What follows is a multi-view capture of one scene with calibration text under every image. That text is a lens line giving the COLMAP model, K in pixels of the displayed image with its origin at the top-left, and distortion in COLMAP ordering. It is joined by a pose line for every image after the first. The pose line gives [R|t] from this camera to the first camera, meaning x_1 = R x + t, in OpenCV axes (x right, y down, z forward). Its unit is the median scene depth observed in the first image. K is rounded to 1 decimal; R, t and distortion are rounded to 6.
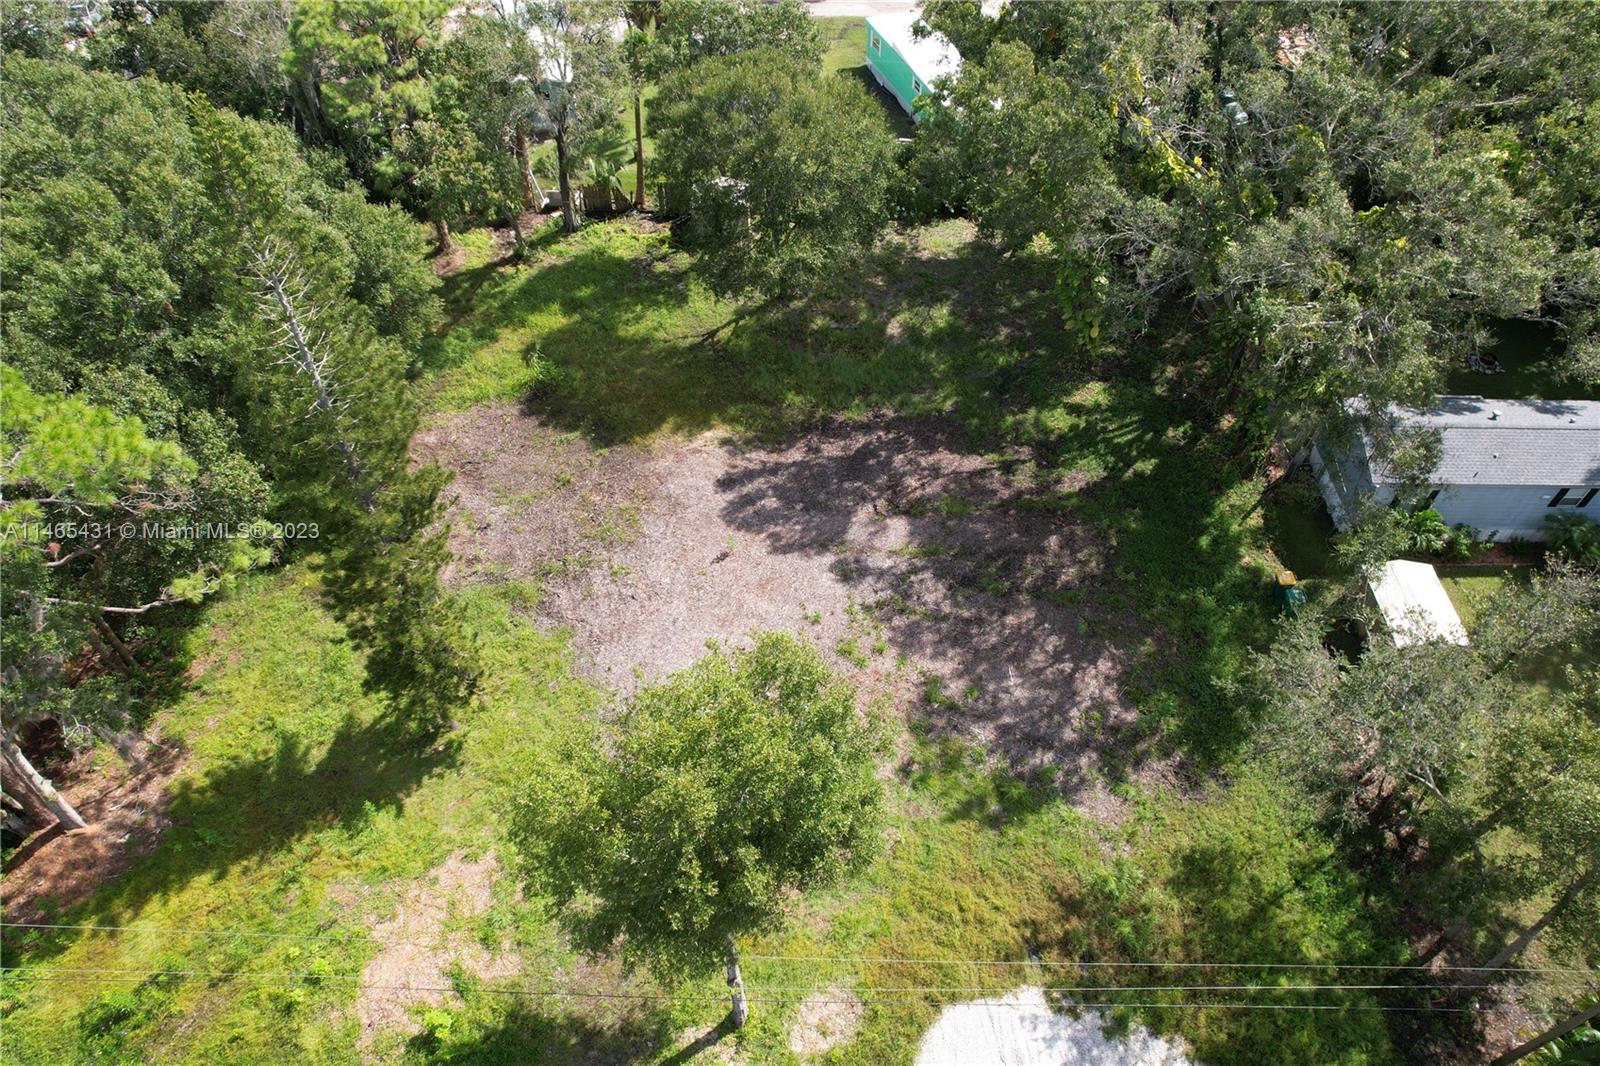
lens RADIAL K [[1018.4, 0, 803.7], [0, 1018.4, 531.2], [0, 0, 1]] dist [-0.071090, 0.058988]
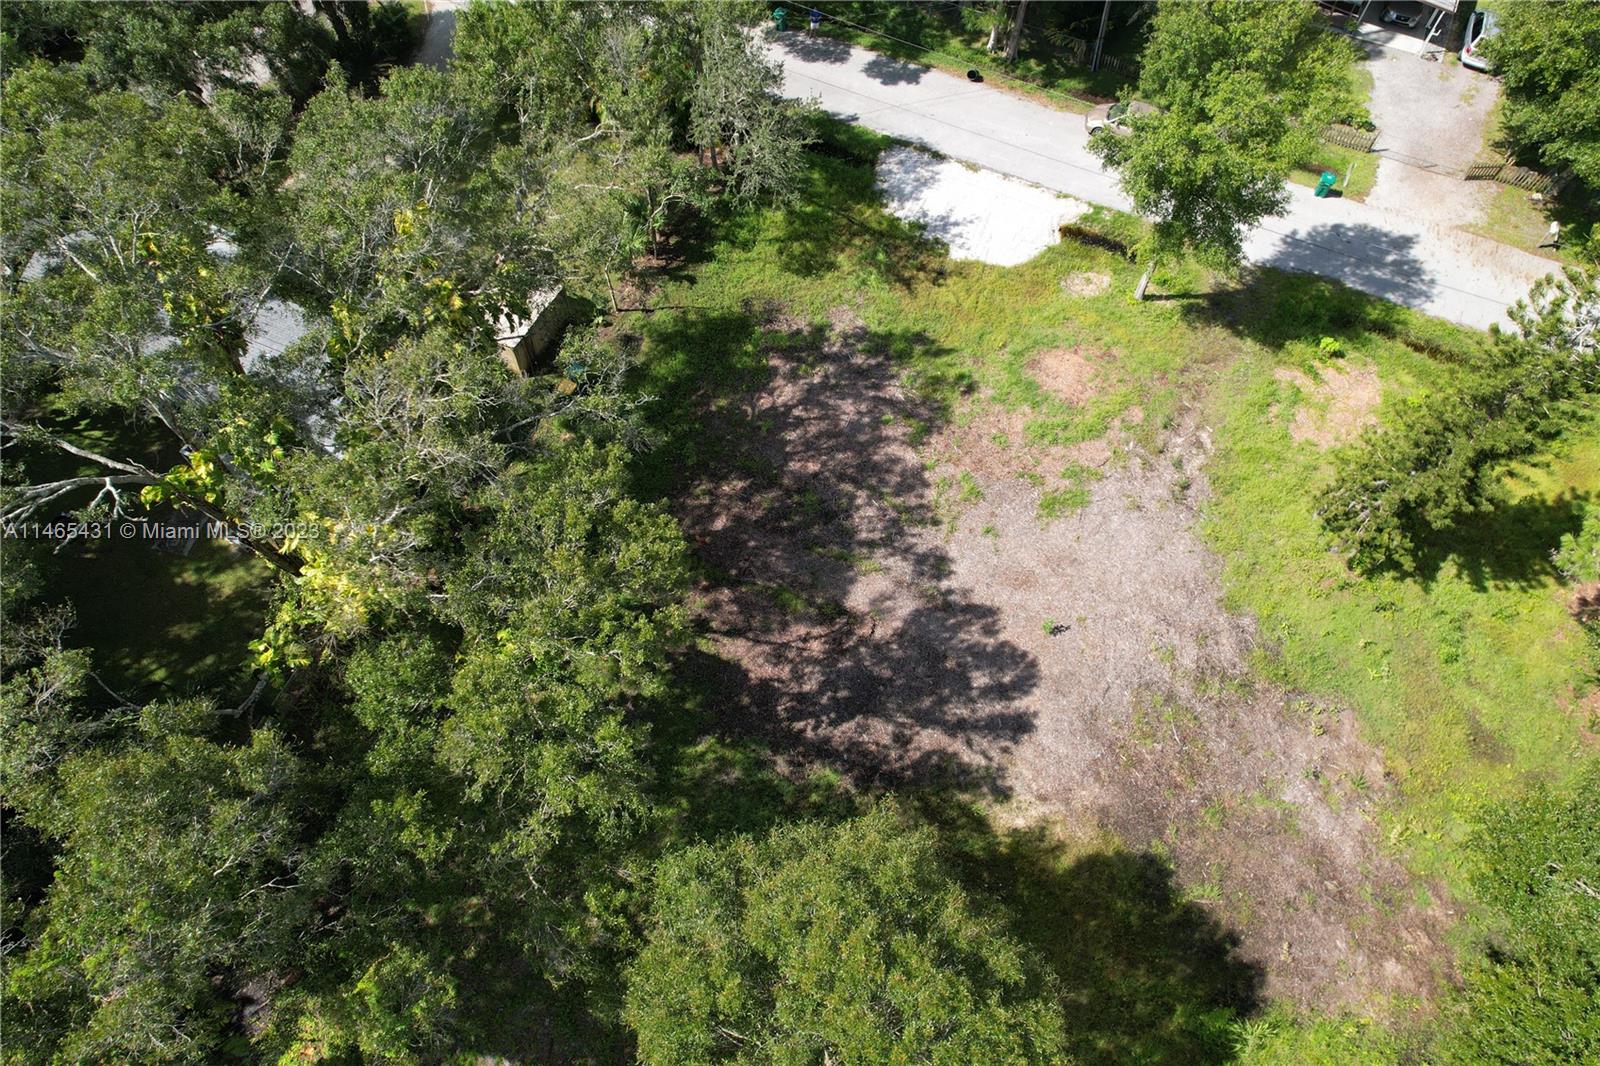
lens RADIAL K [[1018.4, 0, 805.6], [0, 1018.4, 524.3], [0, 0, 1]] dist [-0.071090, 0.058988]
pose [[-0.911589, -0.361119, 0.196463, -0.020676], [0.295486, -0.243297, 0.923848, -0.953657], [-0.285820, 0.900222, 0.328493, 0.730233]]
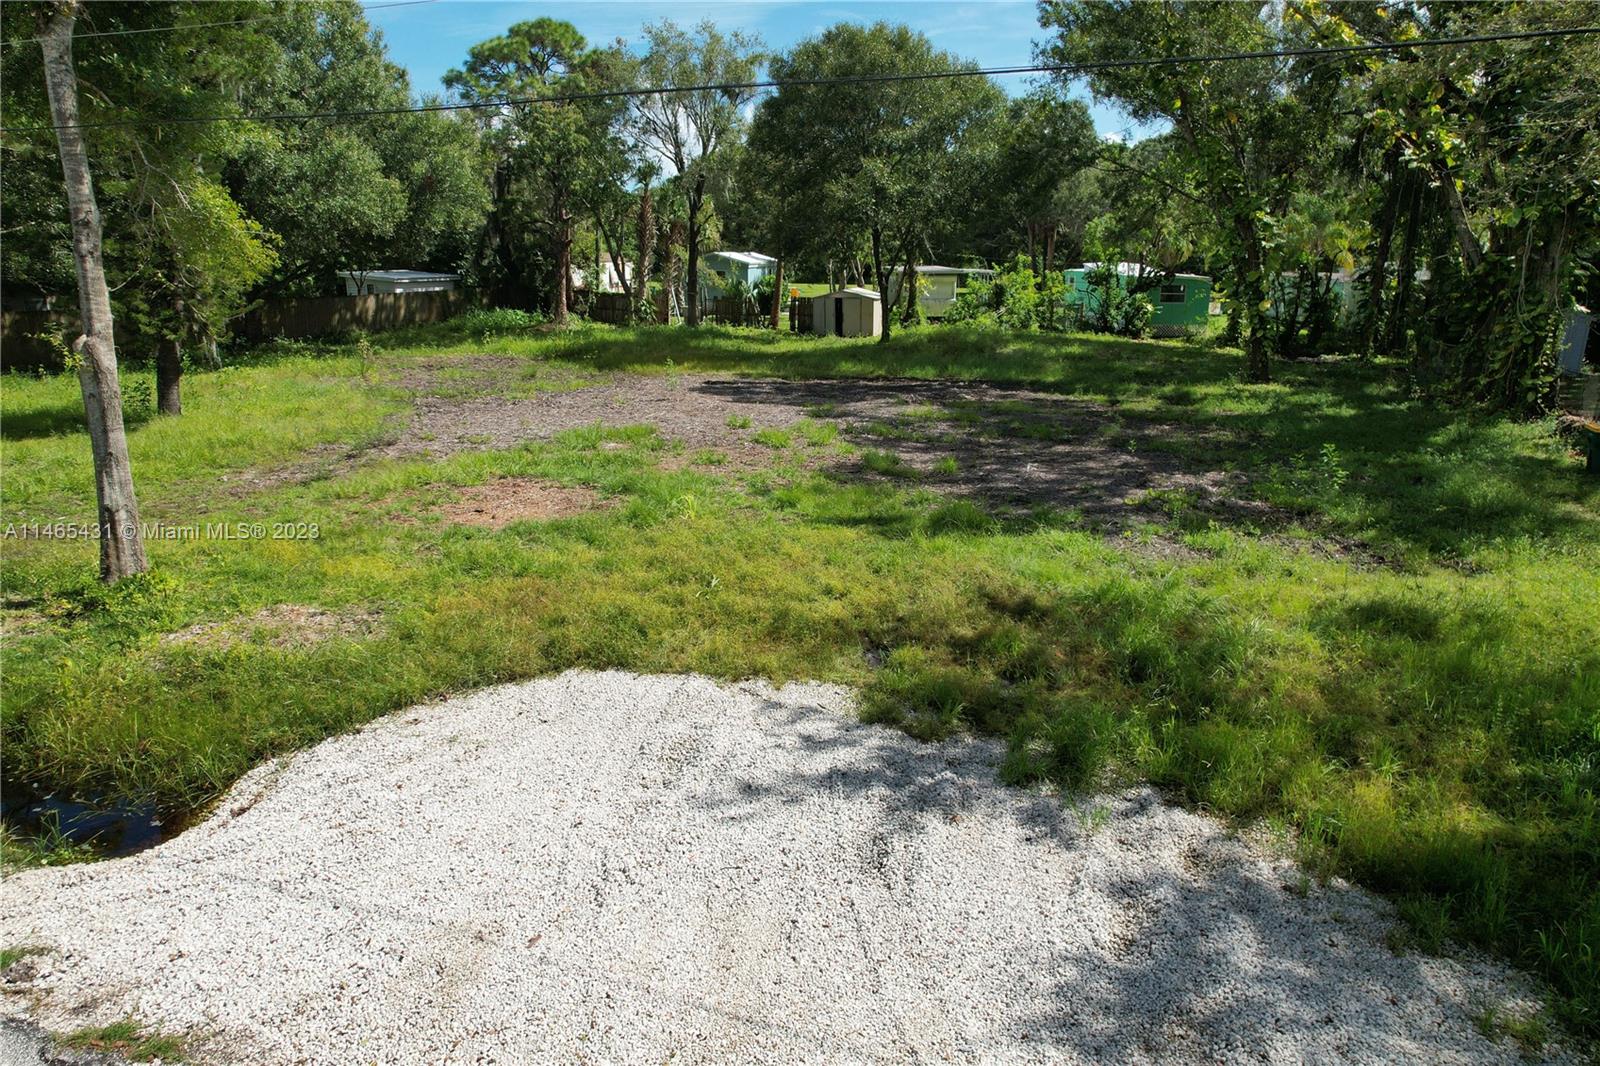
lens RADIAL K [[1018.4, 0, 803.3], [0, 1018.4, 526.4], [0, 0, 1]] dist [-0.071090, 0.058988]
pose [[0.950823, 0.082179, -0.298633, 0.252118], [-0.231943, 0.827905, -0.510663, 0.469959], [0.205274, 0.554816, 0.806252, 0.544355]]
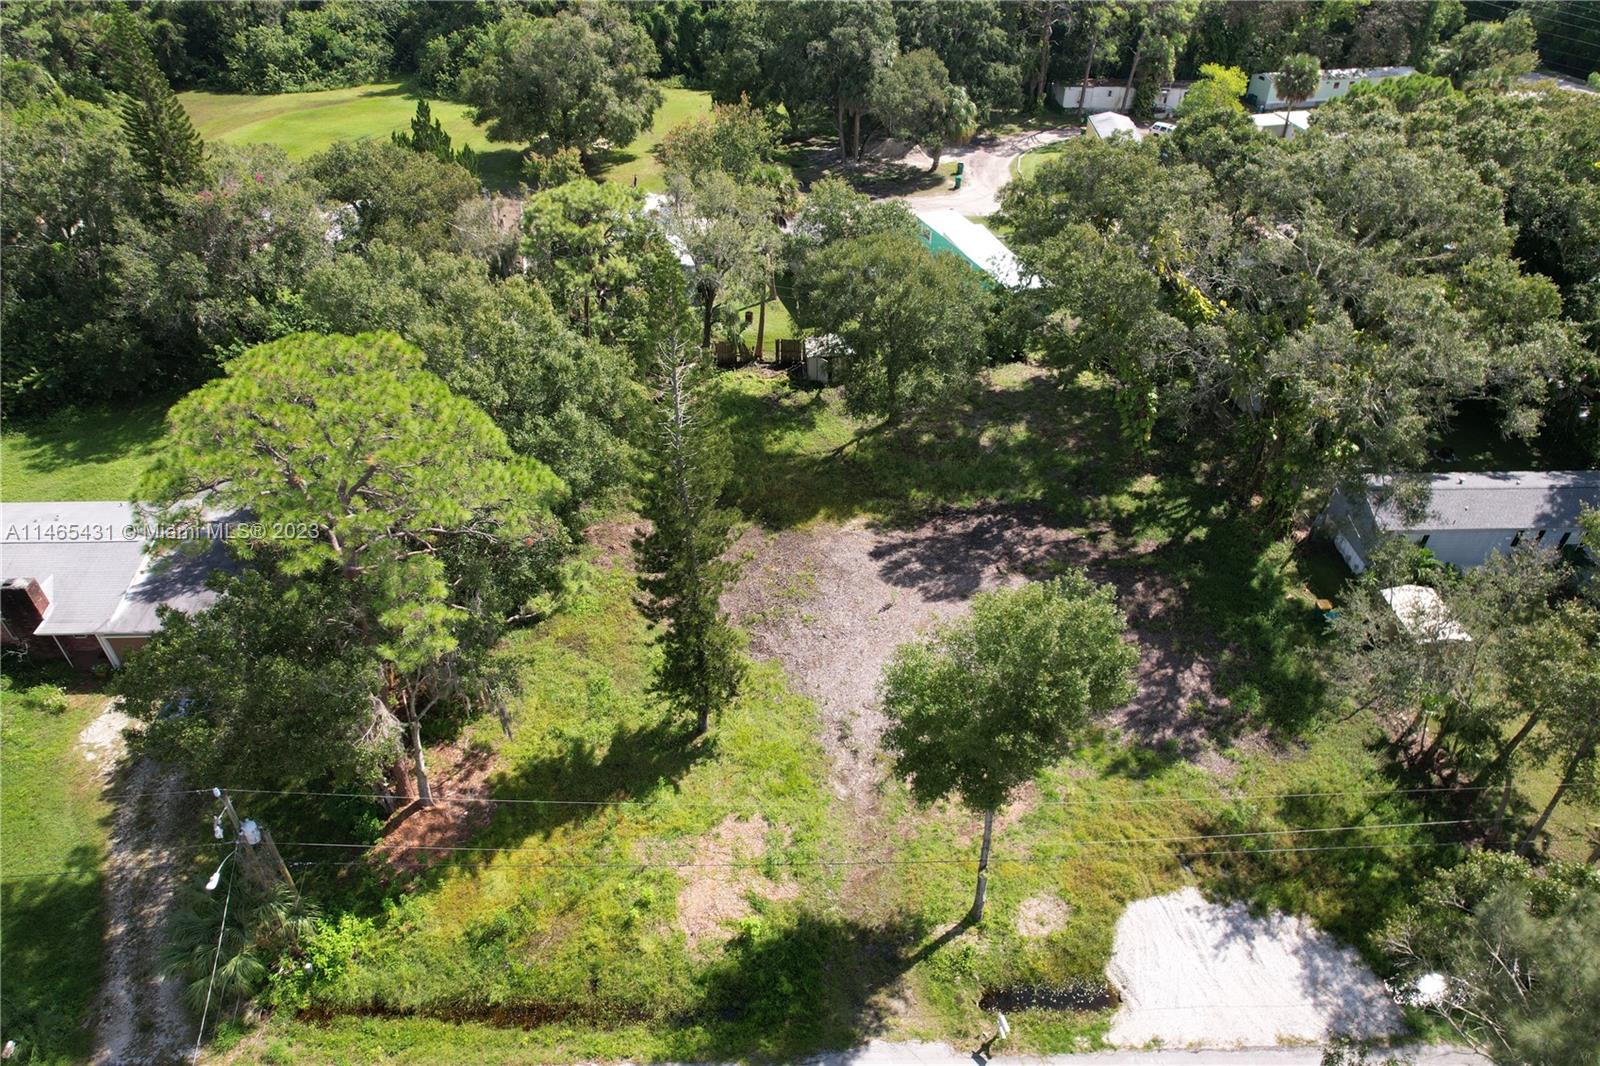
lens RADIAL K [[1018.4, 0, 802.3], [0, 1018.4, 531.4], [0, 0, 1]] dist [-0.071090, 0.058988]
pose [[0.998914, -0.027170, 0.037863, -0.251954], [0.033463, 0.983643, -0.176995, 0.168501], [-0.032435, 0.178070, 0.983483, -0.285945]]
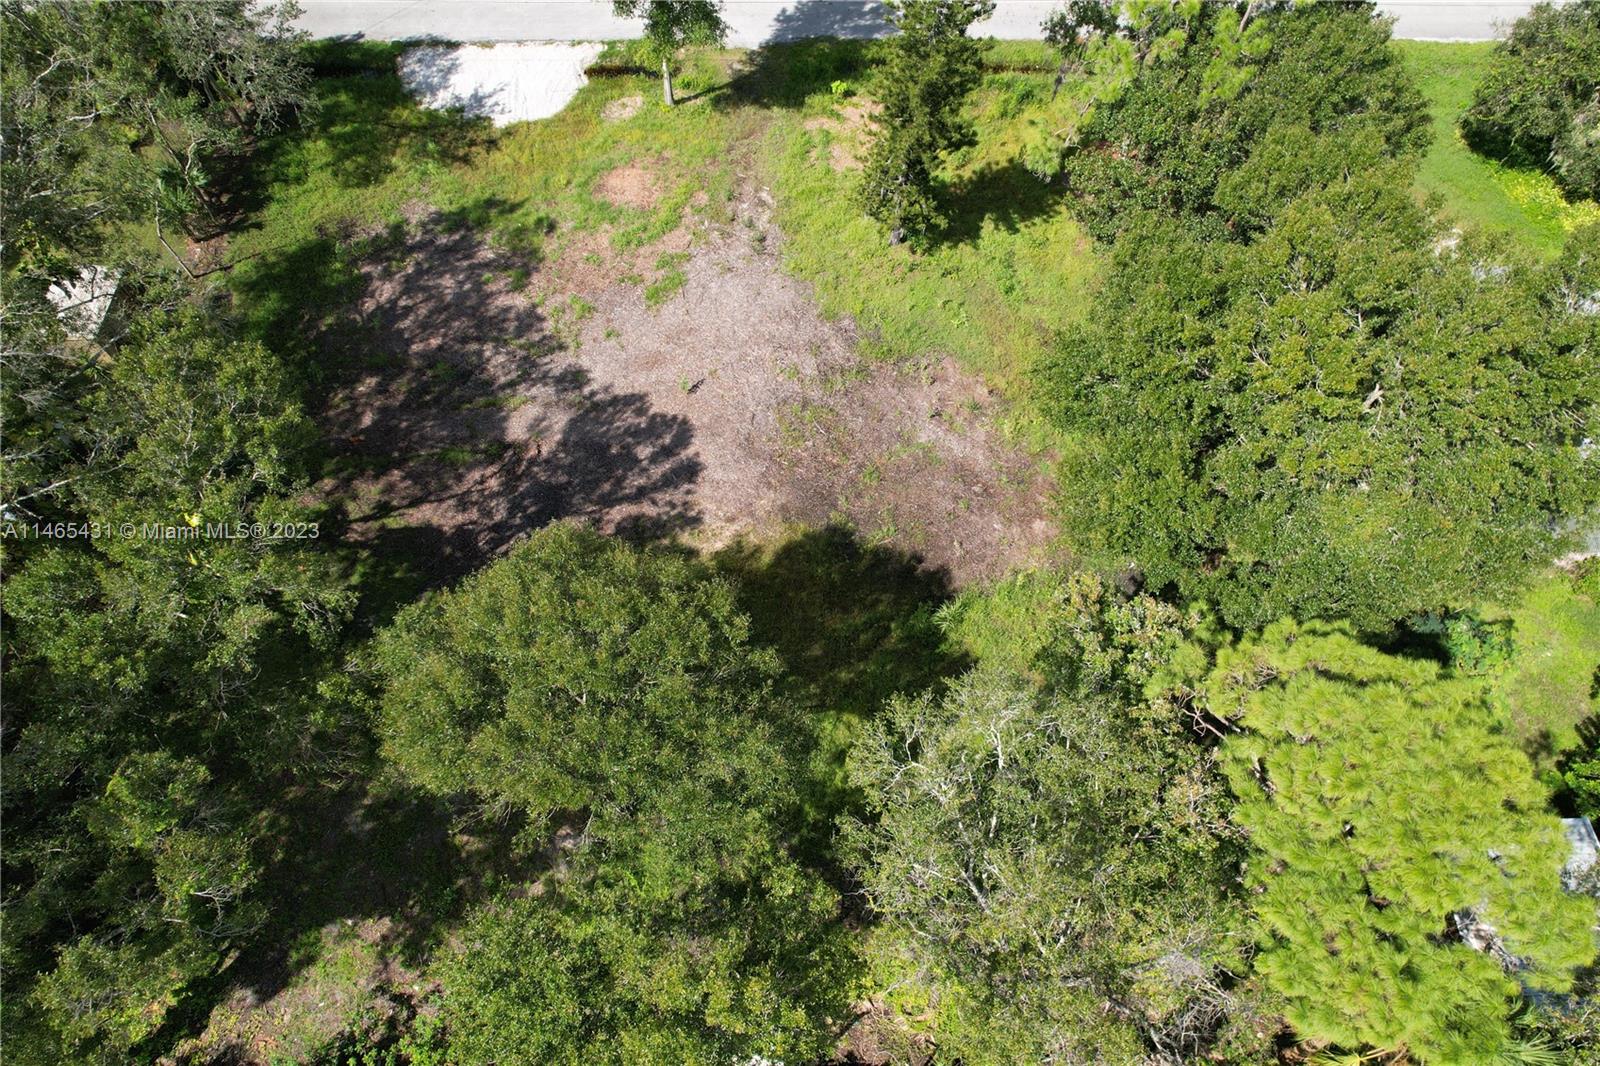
lens RADIAL K [[1018.4, 0, 805.7], [0, 1018.4, 524.7], [0, 0, 1]] dist [-0.071090, 0.058988]
pose [[-0.999129, 0.025291, -0.033190, -0.170875], [-0.039722, -0.332815, 0.942155, -1.093779], [0.012782, 0.942653, 0.333530, 0.852836]]
